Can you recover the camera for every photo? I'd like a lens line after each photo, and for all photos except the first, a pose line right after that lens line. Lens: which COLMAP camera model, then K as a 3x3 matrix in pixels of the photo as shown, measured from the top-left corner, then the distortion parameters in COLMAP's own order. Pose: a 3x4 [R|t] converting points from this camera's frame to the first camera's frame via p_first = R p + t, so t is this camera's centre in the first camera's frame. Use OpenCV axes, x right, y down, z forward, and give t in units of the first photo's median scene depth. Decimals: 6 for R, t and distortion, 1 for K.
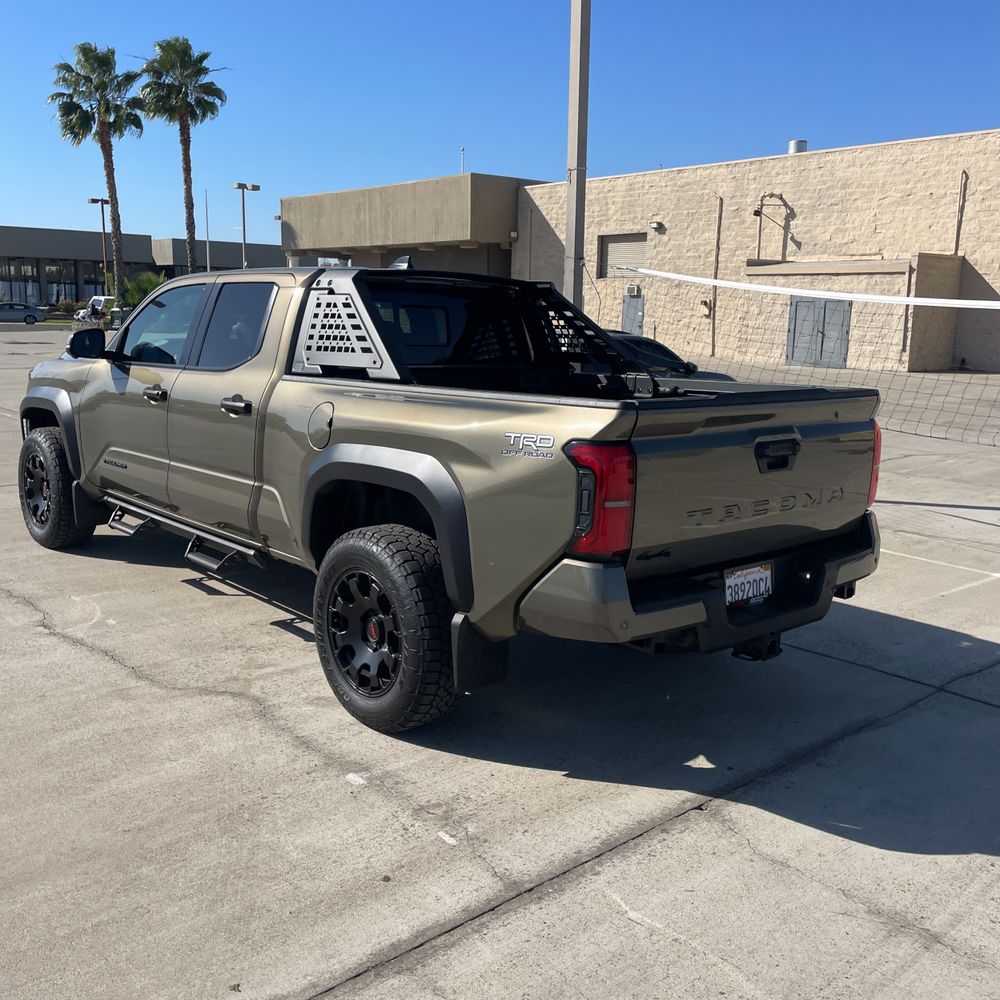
lens RADIAL K [[997.1, 0, 490.8], [0, 997.1, 494.1], [0, 0, 1]] dist [0.104319, -0.133922]
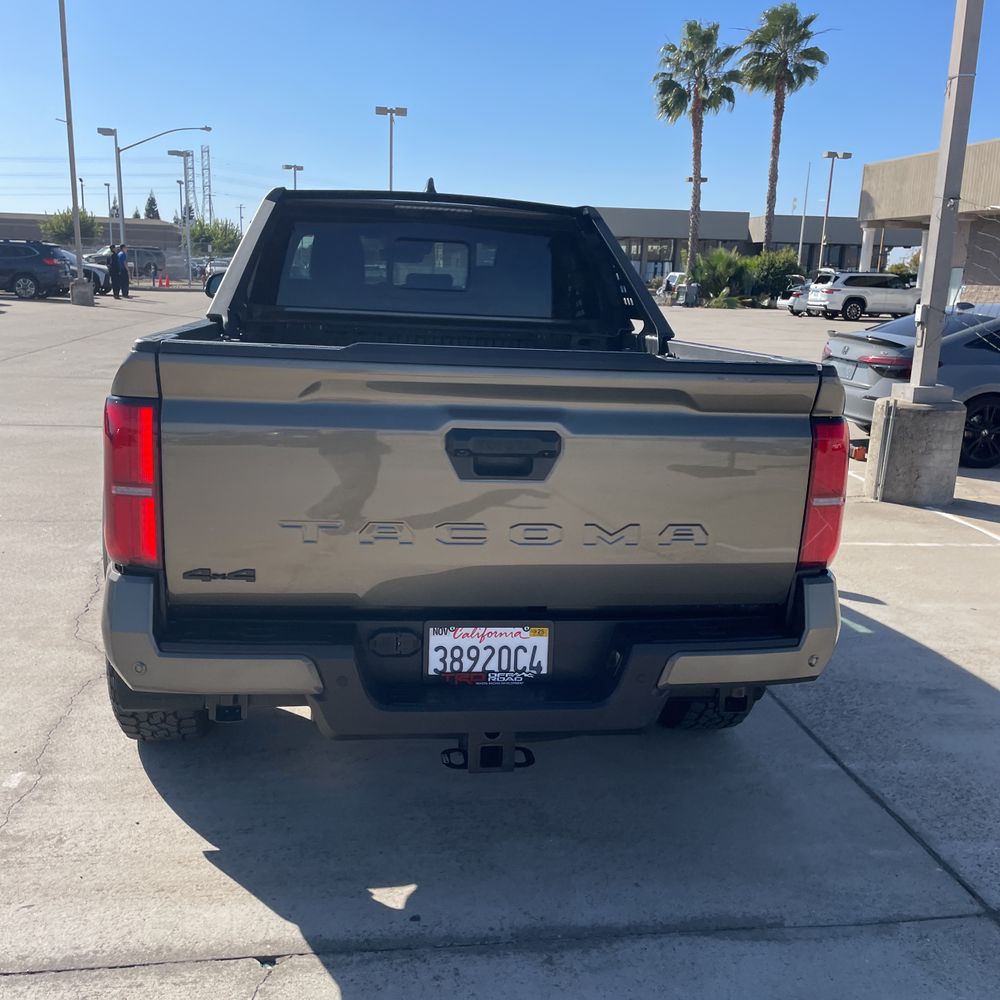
lens RADIAL K [[1004.9, 0, 489.9], [0, 1004.9, 512.5], [0, 0, 1]] dist [0.101658, -0.151264]
pose [[0.841114, 0.135839, -0.523521, 0.443169], [-0.117082, 0.990725, 0.068955, -0.032398], [0.528032, 0.003296, 0.849218, 0.344192]]
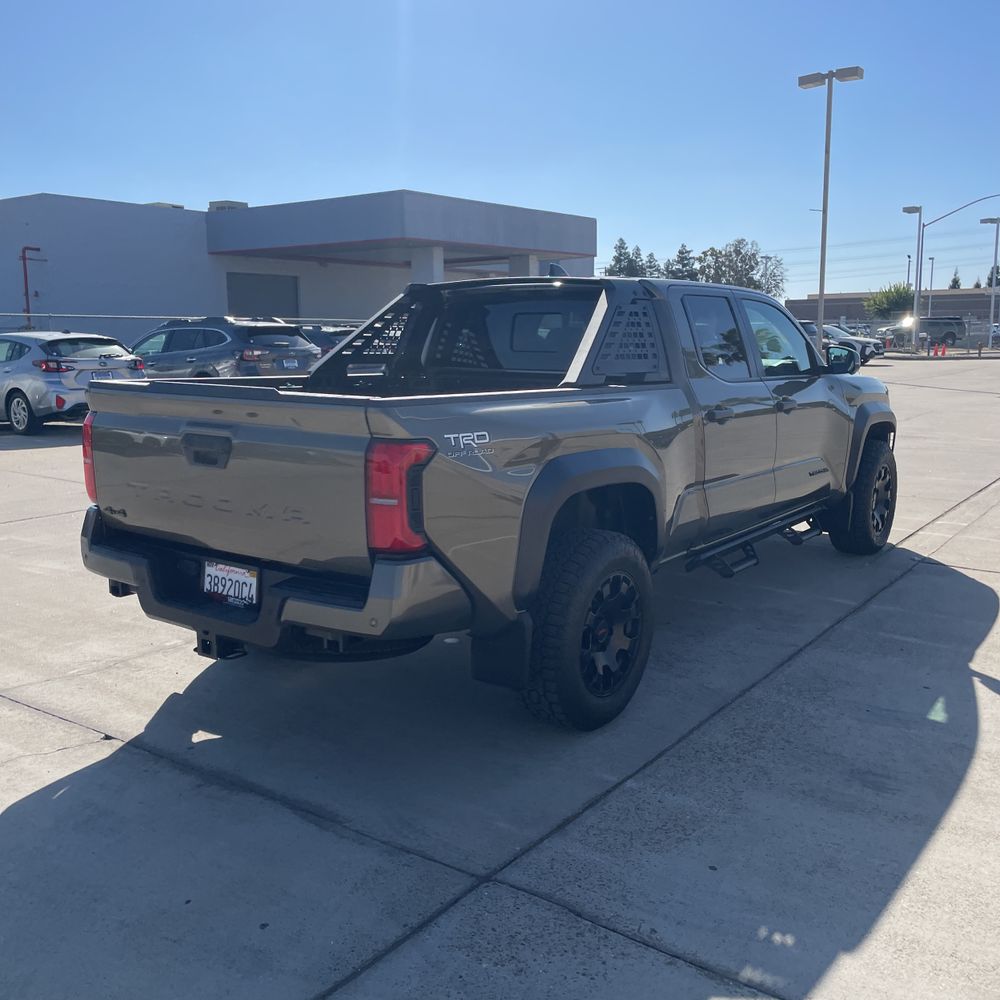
lens RADIAL K [[999.5, 0, 501.1], [0, 999.5, 503.7], [0, 0, 1]] dist [0.099253, -0.124560]
pose [[0.232380, 0.144154, -0.961883, 0.950789], [-0.166236, 0.980291, 0.106752, -0.101599], [0.958314, 0.135092, 0.251764, 0.757133]]
